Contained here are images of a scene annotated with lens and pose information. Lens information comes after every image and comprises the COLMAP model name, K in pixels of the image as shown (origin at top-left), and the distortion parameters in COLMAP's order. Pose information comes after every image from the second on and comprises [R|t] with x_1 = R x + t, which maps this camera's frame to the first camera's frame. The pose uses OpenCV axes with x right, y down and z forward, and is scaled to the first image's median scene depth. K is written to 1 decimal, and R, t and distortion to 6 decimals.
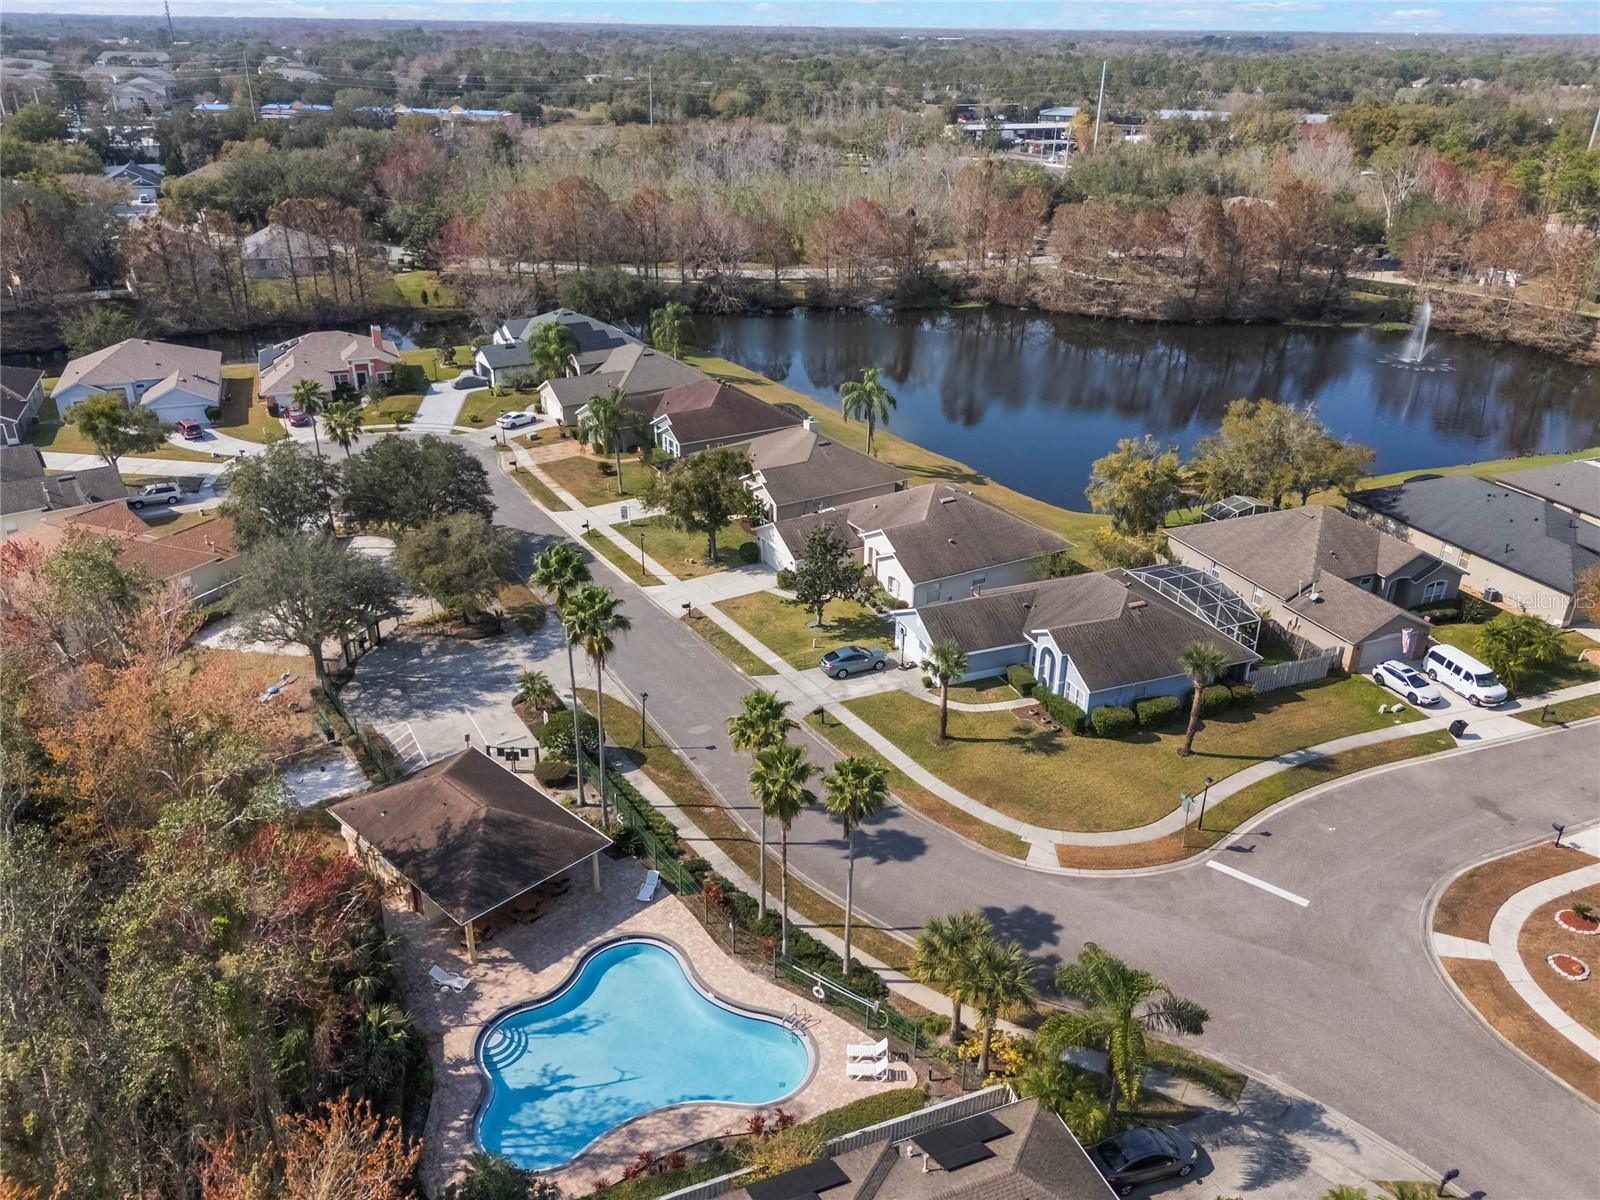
lens RADIAL K [[1204.6, 0, 800.0], [0, 1204.6, 600.0], [0, 0, 1]] dist [0.071995, -0.079297]
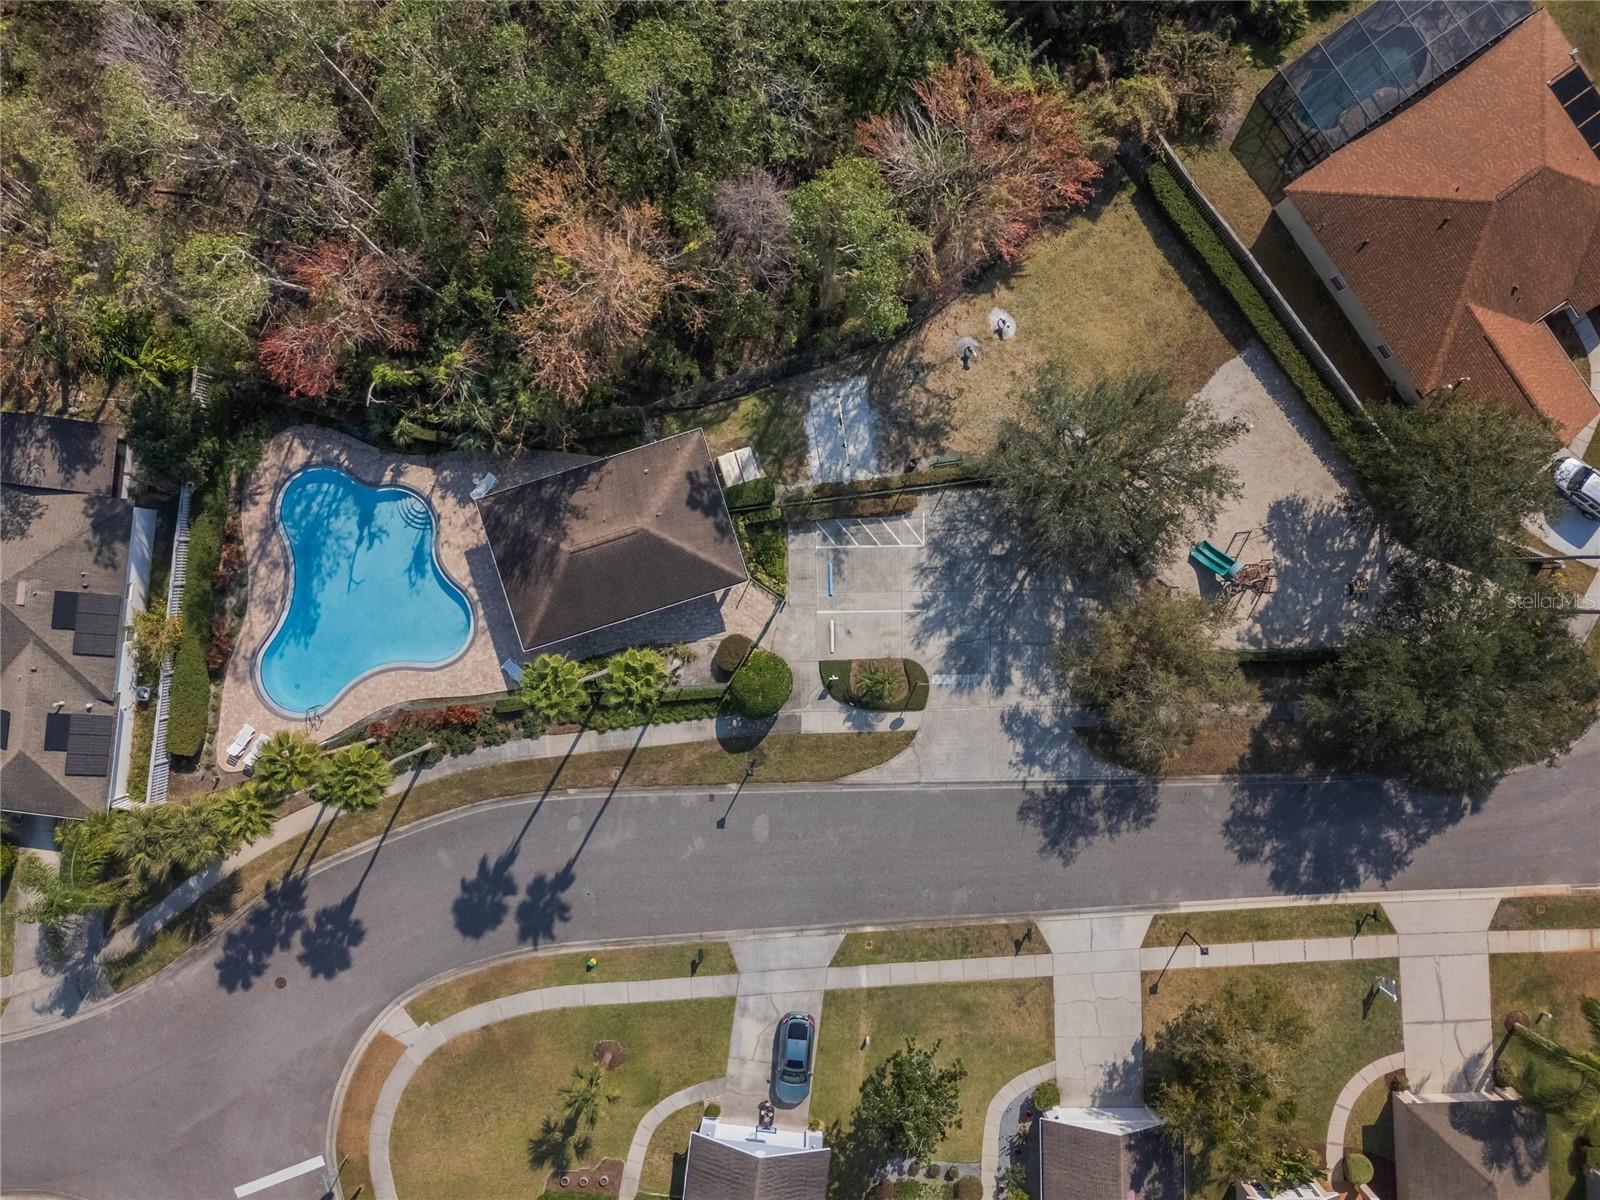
lens RADIAL K [[1204.6, 0, 800.0], [0, 1204.6, 600.0], [0, 0, 1]] dist [0.071995, -0.079297]
pose [[-0.474215, 0.880347, 0.010420, -0.207547], [-0.368585, -0.209265, 0.905734, -0.551001], [0.799541, 0.425672, 0.423719, 0.465199]]
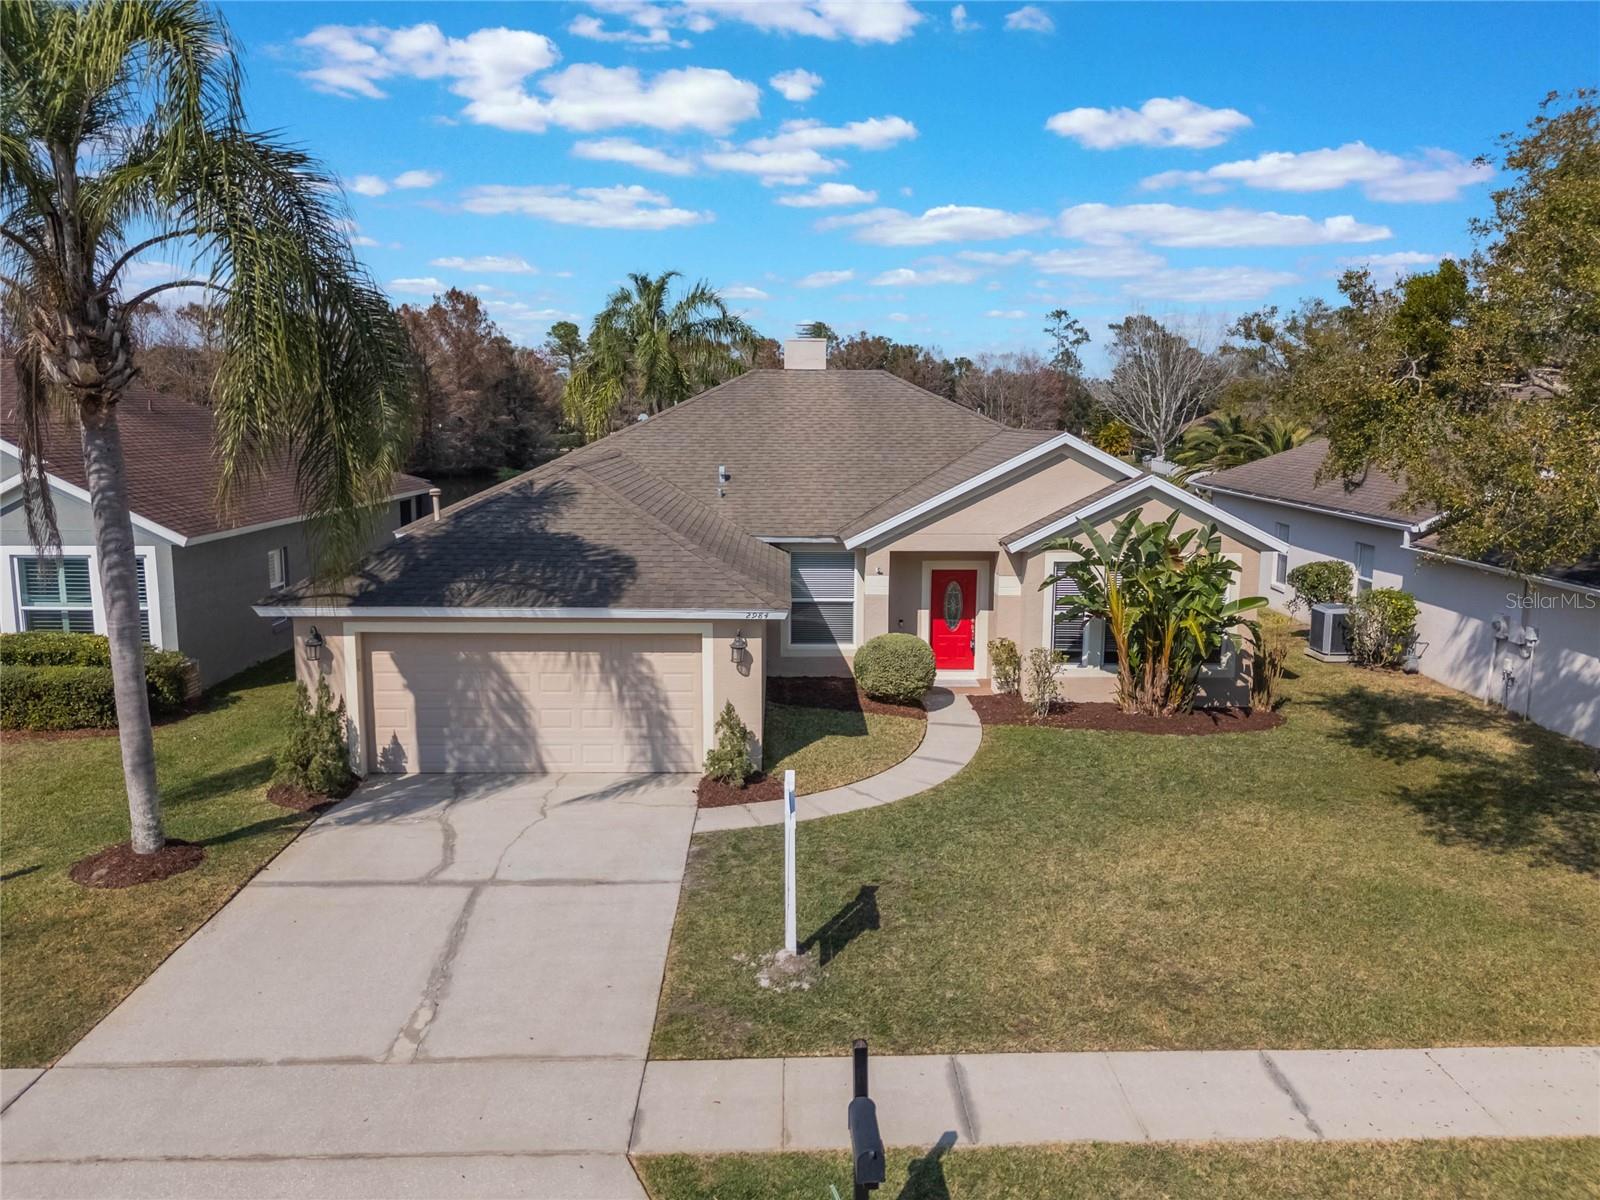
lens RADIAL K [[1219.9, 0, 800.0], [0, 1219.9, 600.0], [0, 0, 1]] dist [0.036664, 0.004110]
pose [[0.502593, -0.137050, 0.853591, -0.262787], [0.370801, 0.926098, -0.069635, -0.096321], [-0.780965, 0.351511, 0.516269, 1.062056]]
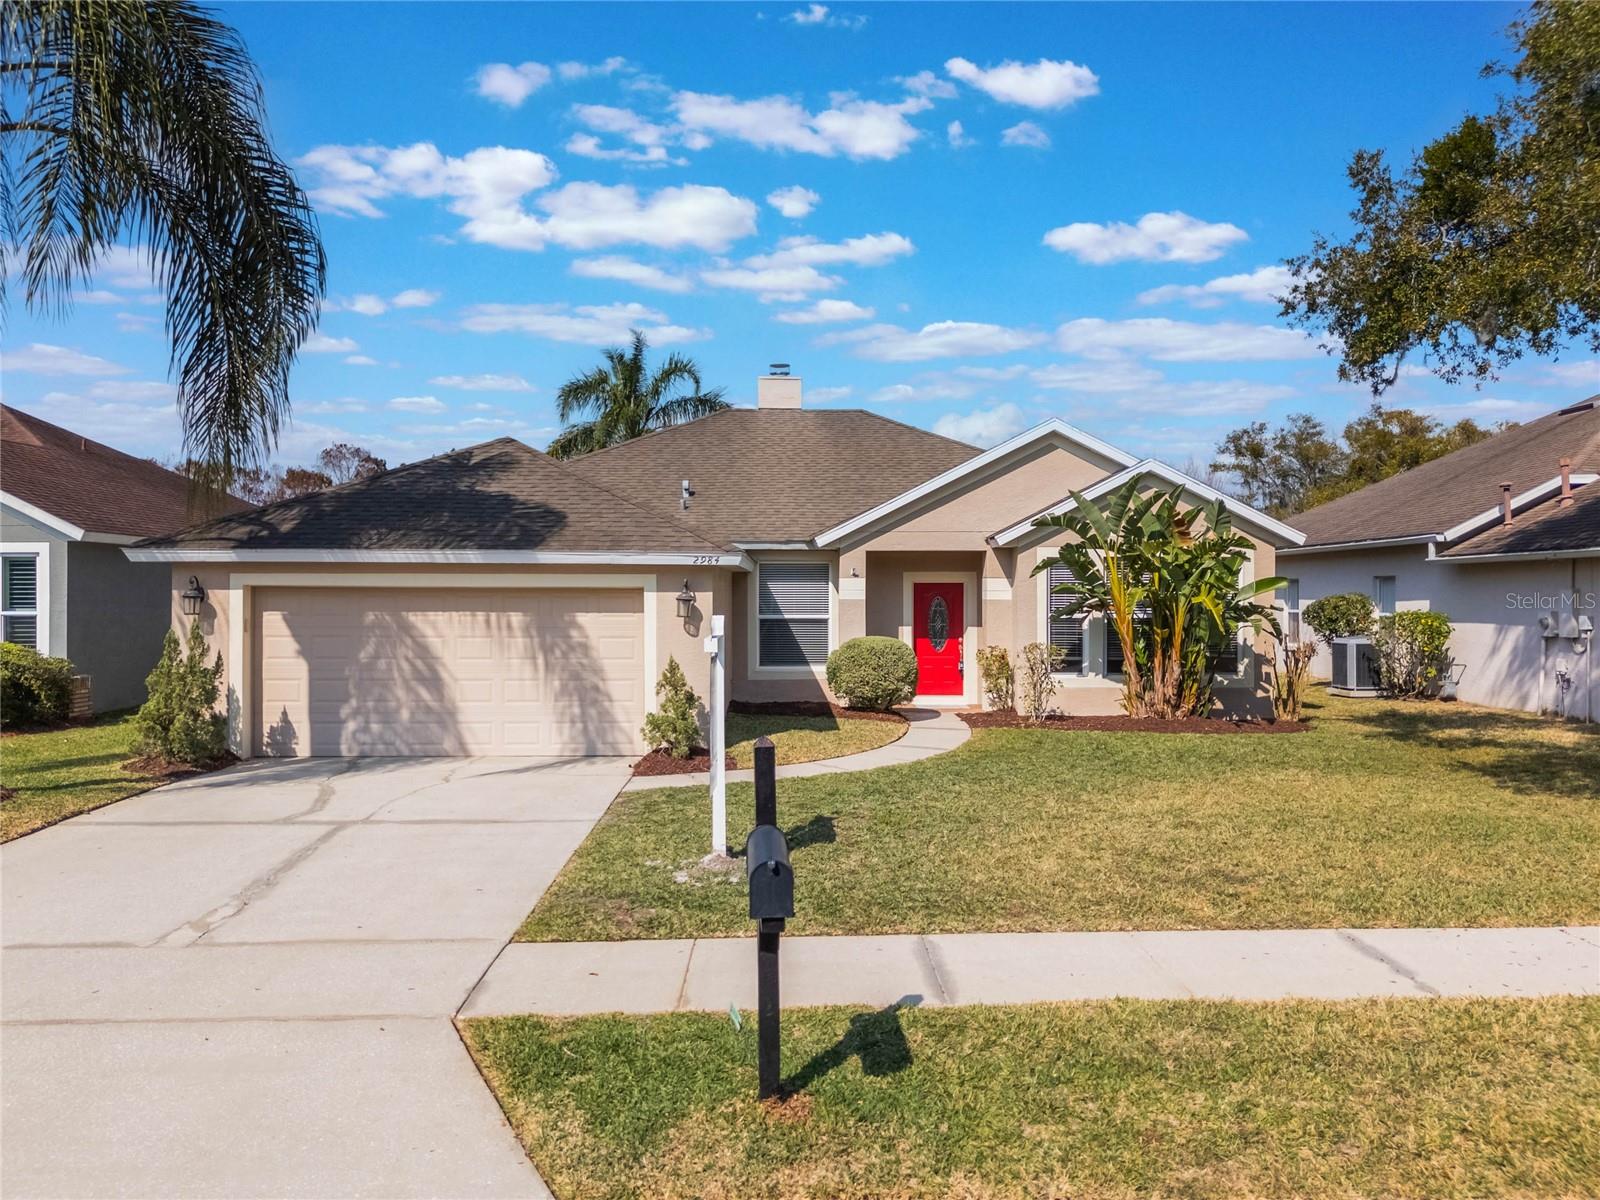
lens RADIAL K [[1215.7, 0, 800.0], [0, 1215.7, 600.0], [0, 0, 1]] dist [0.036654, -0.012933]
pose [[0.501446, -0.009908, 0.865132, -0.241729], [0.375333, 0.903433, -0.207203, -0.067714], [-0.779536, 0.428614, 0.456742, 1.082159]]
